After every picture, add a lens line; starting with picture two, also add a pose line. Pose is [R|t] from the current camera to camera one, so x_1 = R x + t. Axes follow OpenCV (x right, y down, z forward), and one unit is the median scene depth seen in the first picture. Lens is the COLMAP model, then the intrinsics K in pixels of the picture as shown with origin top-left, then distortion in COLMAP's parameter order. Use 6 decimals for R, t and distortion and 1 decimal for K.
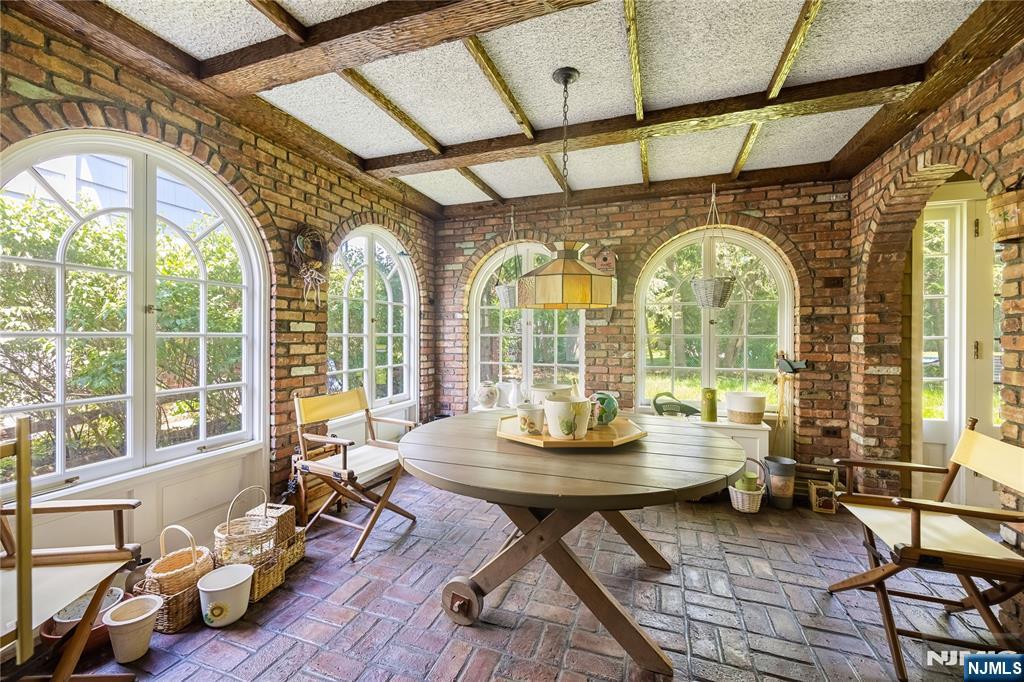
lens RADIAL K [[415.6, 0, 504.0], [0, 415.6, 337.0], [0, 0, 1]] dist [0.000123, 0.000064]
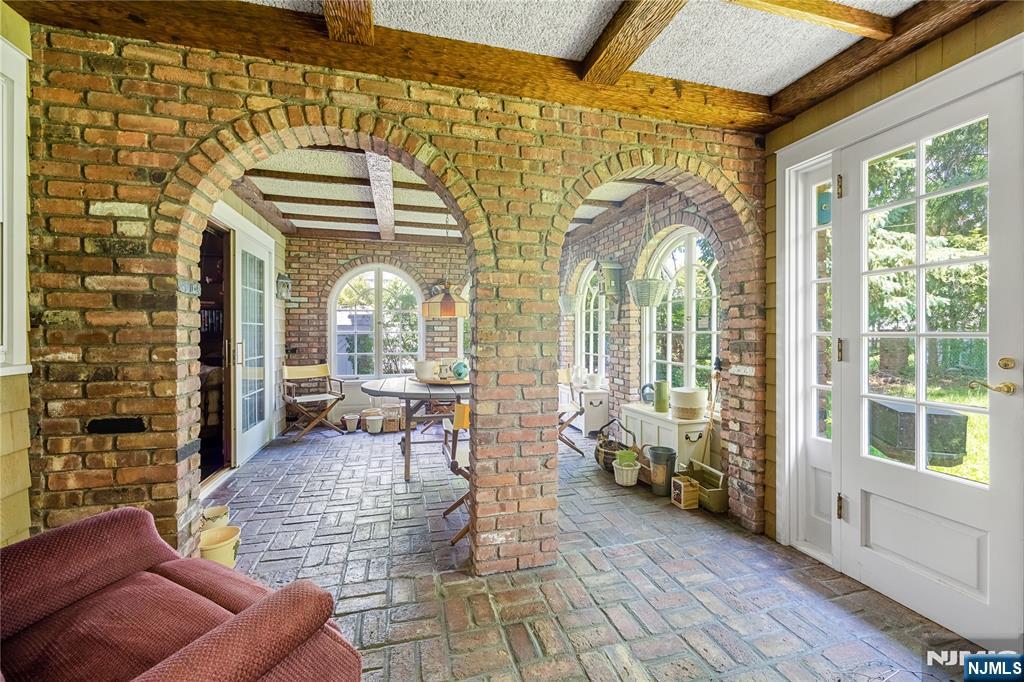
lens RADIAL K [[415.6, 0, 511.2], [0, 415.6, 337.6], [0, 0, 1]] dist [0.000123, 0.000064]
pose [[0.575323, 0.007380, -0.817893, 1.302492], [-0.002874, 0.999971, 0.007002, 0.005519], [0.817921, -0.001678, 0.575328, 0.080313]]
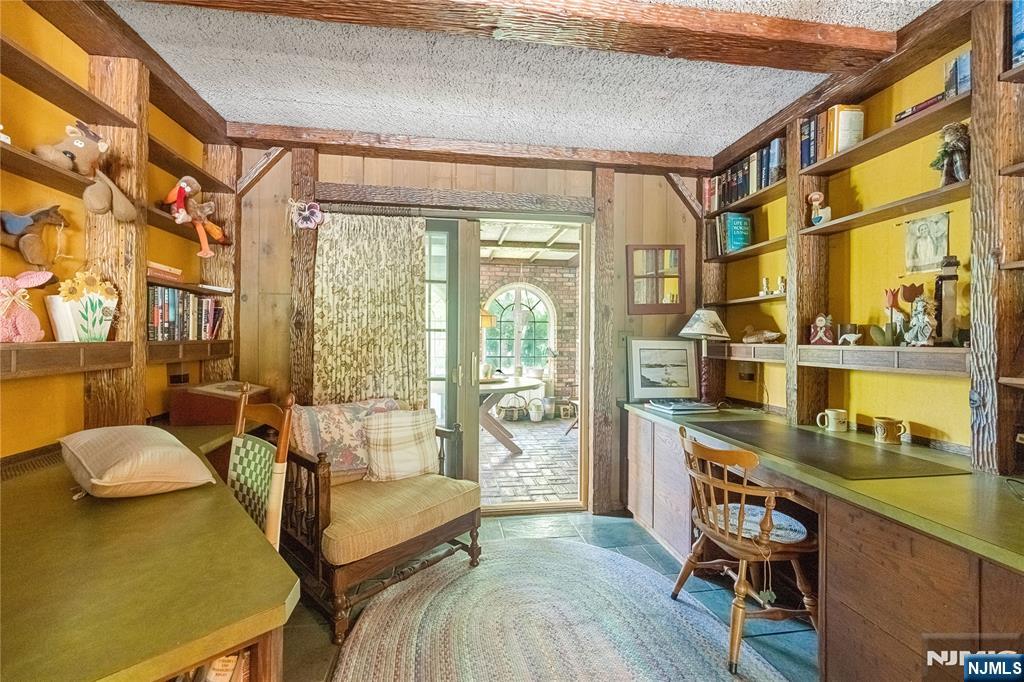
lens RADIAL K [[415.6, 0, 511.8], [0, 415.6, 338.5], [0, 0, 1]] dist [0.000123, 0.000064]
pose [[0.871971, 0.002885, 0.489549, -0.560689], [-0.001940, 0.999995, -0.002438, -0.001643], [-0.489553, 0.001176, 0.871973, -0.784193]]
